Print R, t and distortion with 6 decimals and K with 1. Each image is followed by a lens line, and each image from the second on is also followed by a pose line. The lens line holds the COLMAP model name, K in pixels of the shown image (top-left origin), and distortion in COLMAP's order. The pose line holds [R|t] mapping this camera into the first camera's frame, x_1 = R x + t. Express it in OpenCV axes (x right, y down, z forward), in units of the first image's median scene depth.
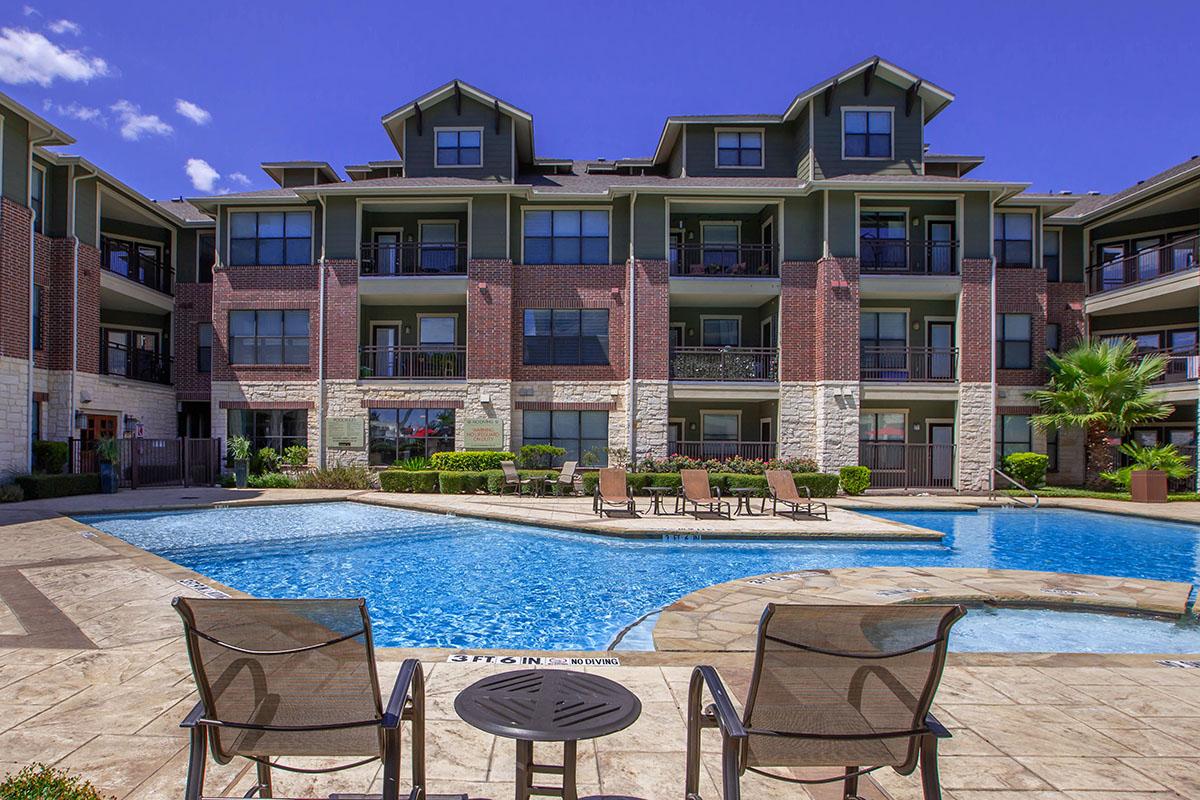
lens RADIAL K [[725.2, 0, 533.9], [0, 725.2, 446.4], [0, 0, 1]] dist [-0.085203, 0.054251]
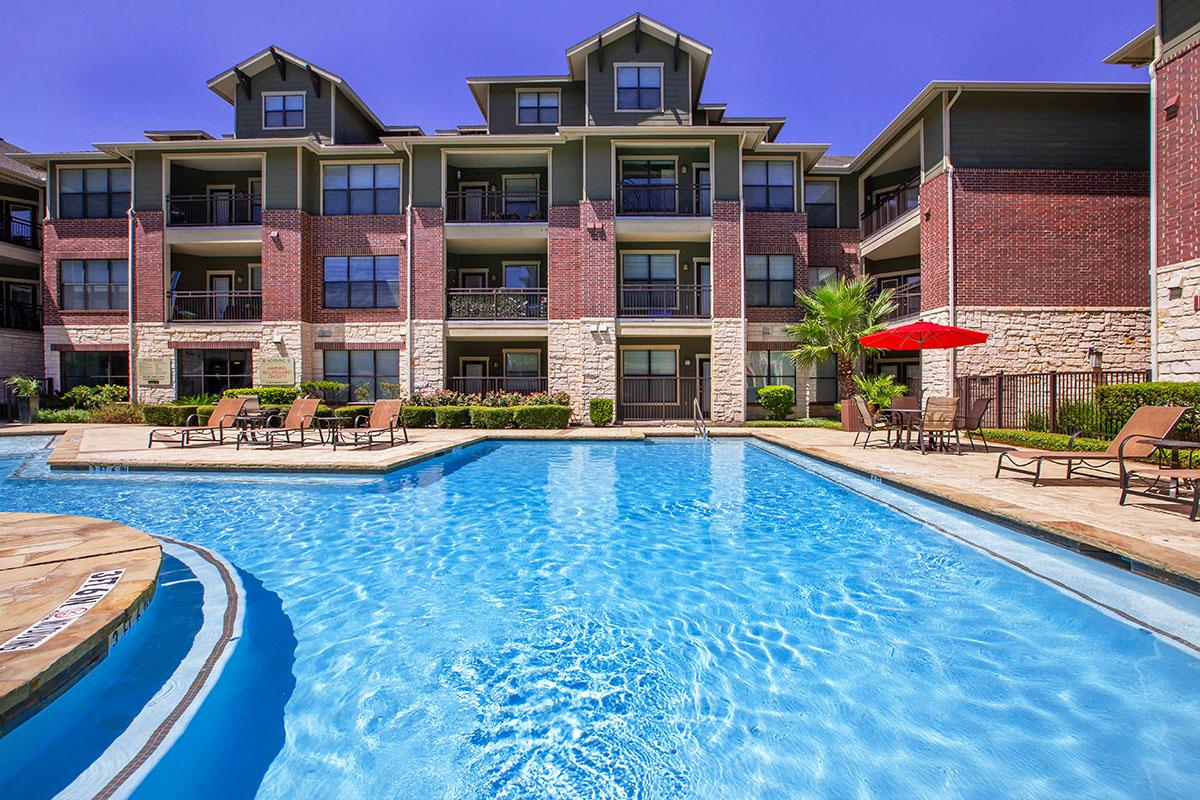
lens RADIAL K [[569.1, 0, 617.8], [0, 569.1, 400.5], [0, 0, 1]] dist [-0.056531, 0.020952]
pose [[0.999709, -0.007386, 0.022969, 0.419967], [0.007057, 0.999871, 0.014395, 0.017353], [-0.023073, -0.014228, 0.999633, 0.152222]]
